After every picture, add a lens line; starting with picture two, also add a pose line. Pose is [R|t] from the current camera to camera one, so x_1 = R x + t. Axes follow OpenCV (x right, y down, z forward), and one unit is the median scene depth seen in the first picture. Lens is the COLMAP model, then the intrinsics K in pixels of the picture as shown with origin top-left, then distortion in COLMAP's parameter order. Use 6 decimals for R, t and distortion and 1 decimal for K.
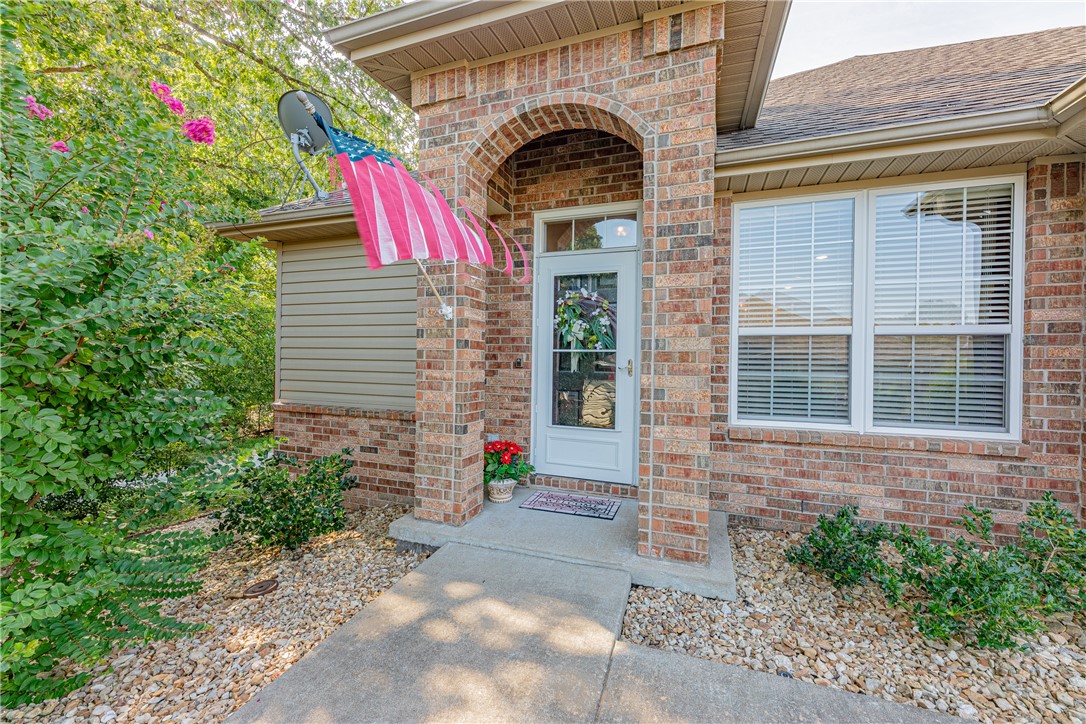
lens RADIAL K [[439.6, 0, 540.7], [0, 439.6, 366.4], [0, 0, 1]] dist [0.002019, -0.001885]
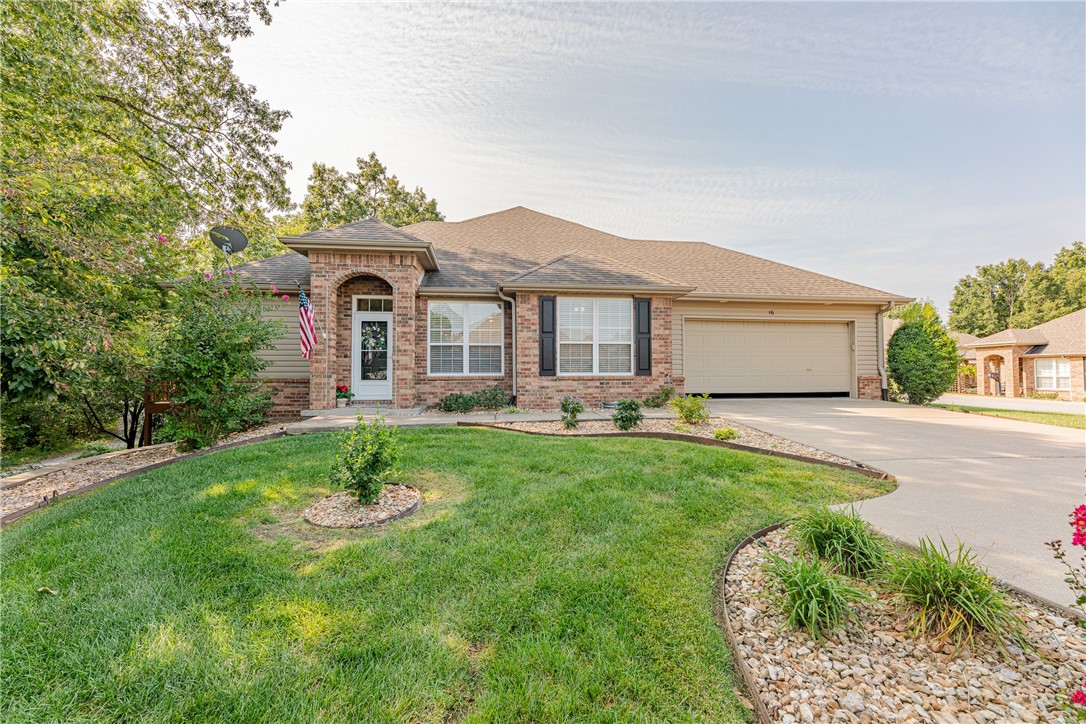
lens RADIAL K [[439.6, 0, 541.6], [0, 439.6, 358.9], [0, 0, 1]] dist [0.002019, -0.001885]
pose [[0.891470, -0.001857, 0.453076, -0.233261], [0.021413, 0.999047, -0.038038, 0.157959], [-0.452573, 0.043611, 0.890660, -2.079295]]
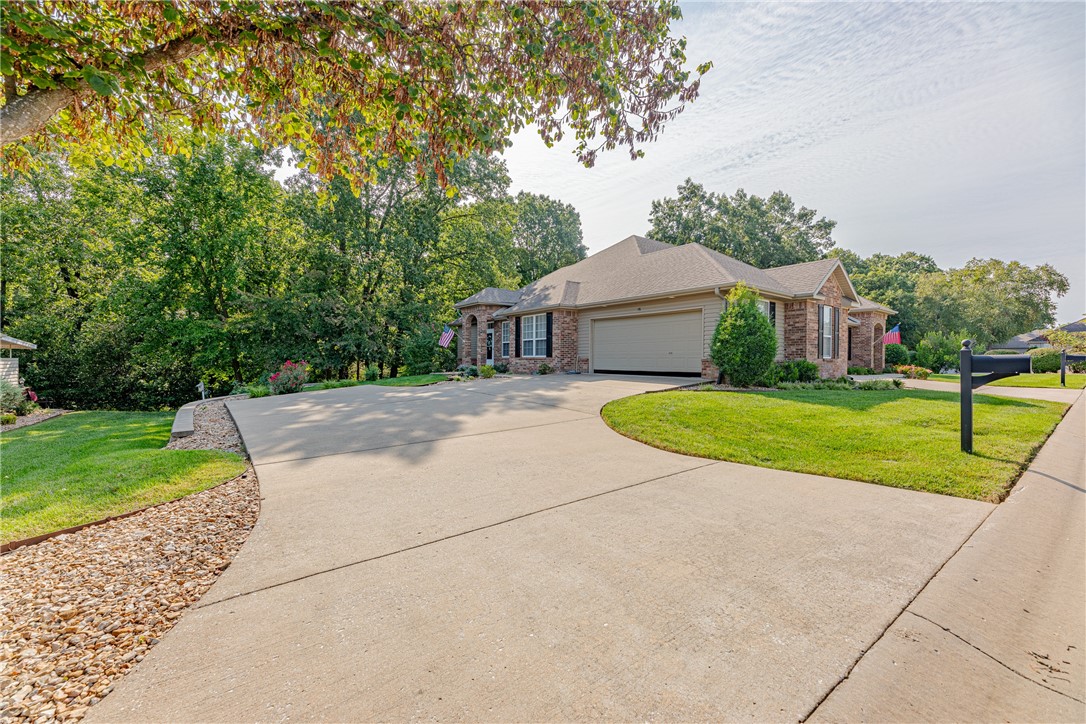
lens RADIAL K [[439.6, 0, 546.9], [0, 439.6, 362.6], [0, 0, 1]] dist [0.002019, -0.001885]
pose [[0.839005, -0.008117, -0.544063, 4.600218], [0.001468, 0.999919, -0.012655, 0.302275], [0.544121, 0.009820, 0.838949, -4.118809]]
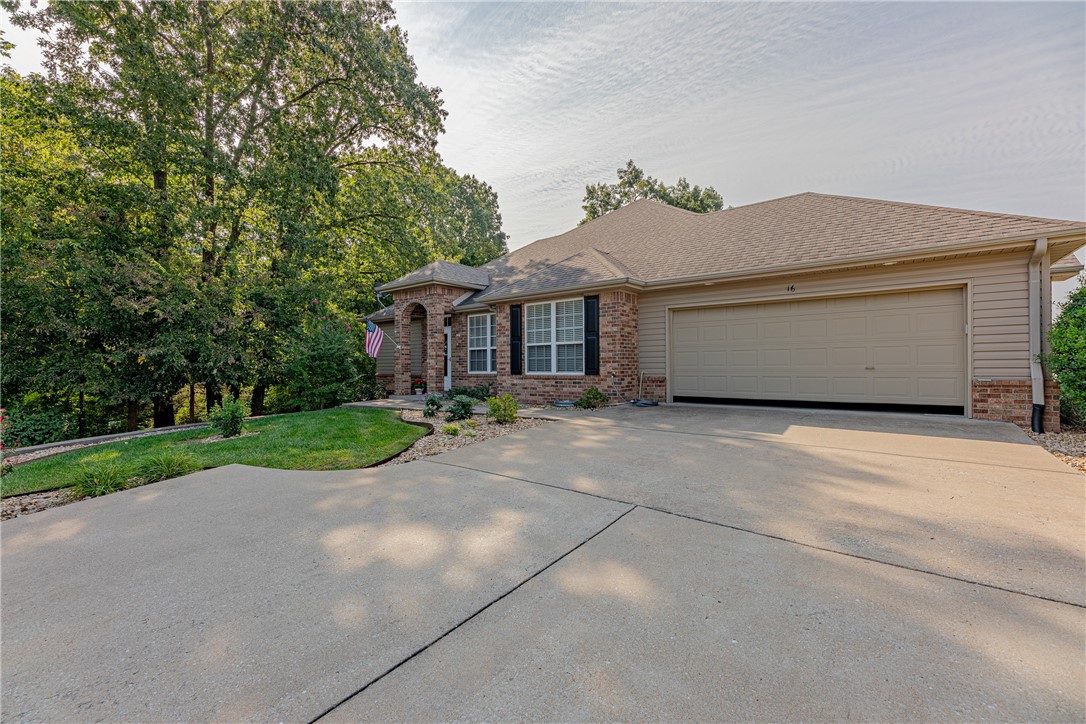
lens RADIAL K [[439.6, 0, 539.7], [0, 439.6, 370.9], [0, 0, 1]] dist [0.002019, -0.001885]
pose [[0.952938, -0.017994, -0.302629, 2.321065], [0.017415, 0.999838, -0.004612, 0.149581], [0.302663, -0.000875, 0.953097, -2.621804]]
